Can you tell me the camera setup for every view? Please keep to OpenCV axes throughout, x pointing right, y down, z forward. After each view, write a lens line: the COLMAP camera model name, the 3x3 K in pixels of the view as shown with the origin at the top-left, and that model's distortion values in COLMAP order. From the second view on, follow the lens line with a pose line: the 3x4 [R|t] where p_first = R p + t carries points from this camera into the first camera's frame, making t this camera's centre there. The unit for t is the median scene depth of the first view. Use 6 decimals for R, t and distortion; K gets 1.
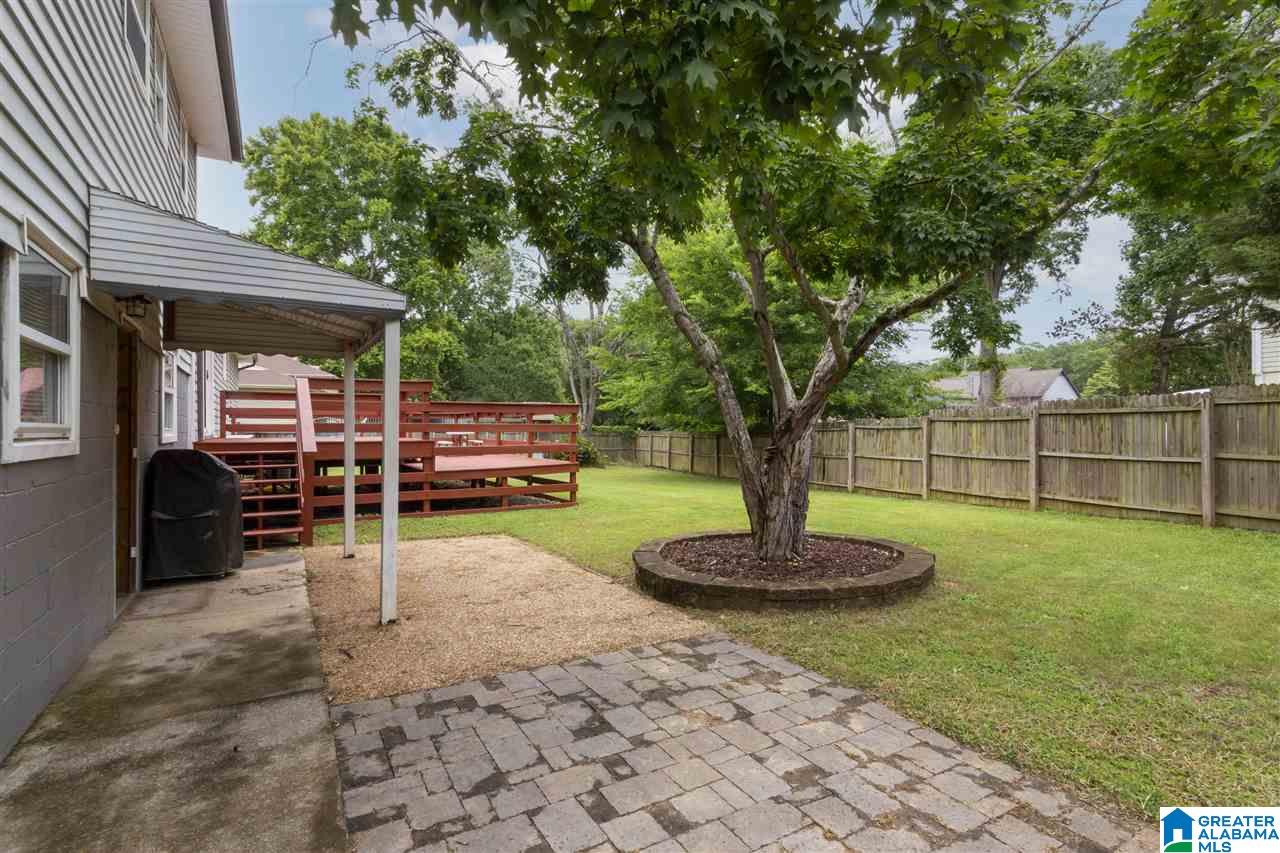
lens RADIAL K [[616.5, 0, 645.5], [0, 616.5, 421.2], [0, 0, 1]] dist [0.001965, 0.000639]
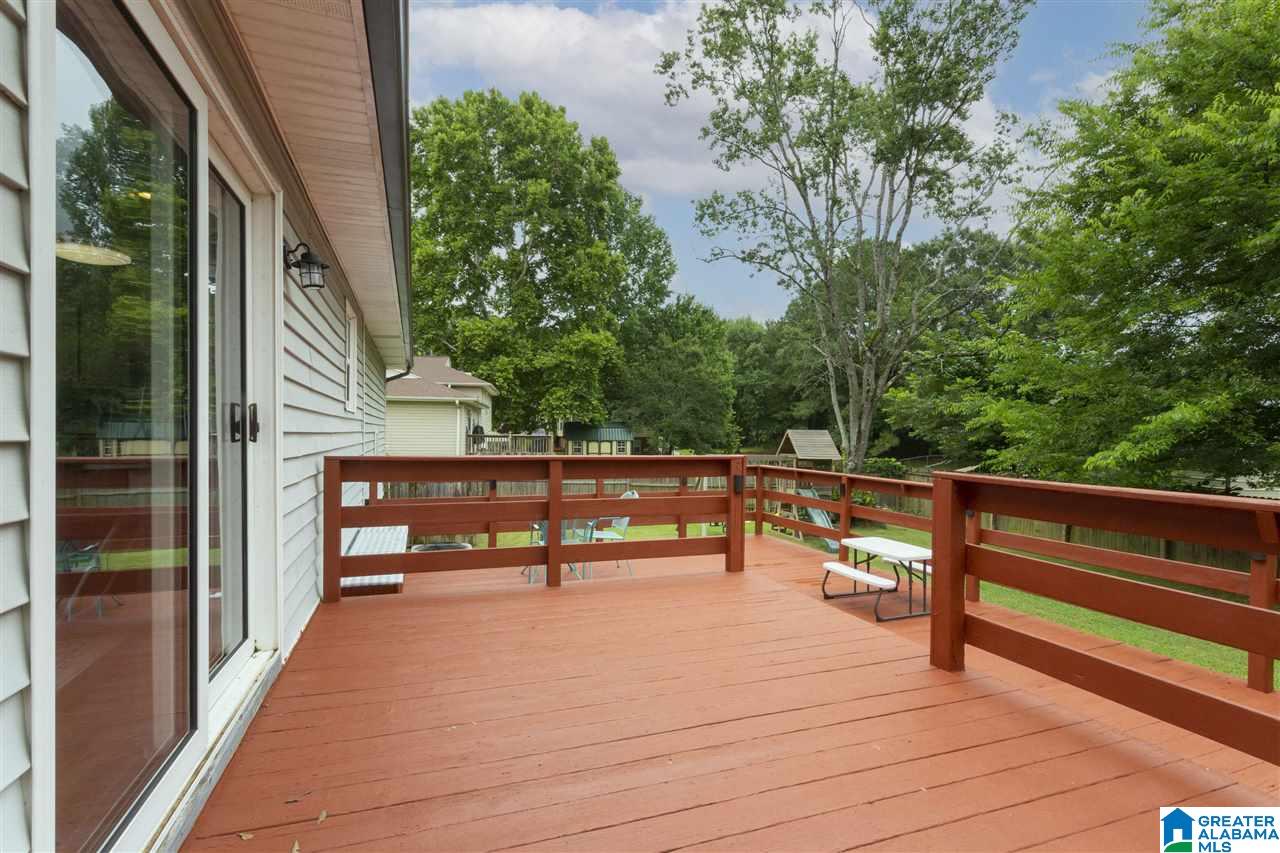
lens RADIAL K [[616.5, 0, 637.7], [0, 616.5, 437.0], [0, 0, 1]] dist [0.001965, 0.000639]
pose [[0.980348, 0.019280, -0.196334, -0.111953], [-0.015960, 0.999702, 0.018480, -0.015876], [0.196632, -0.014983, 0.980363, 0.167066]]
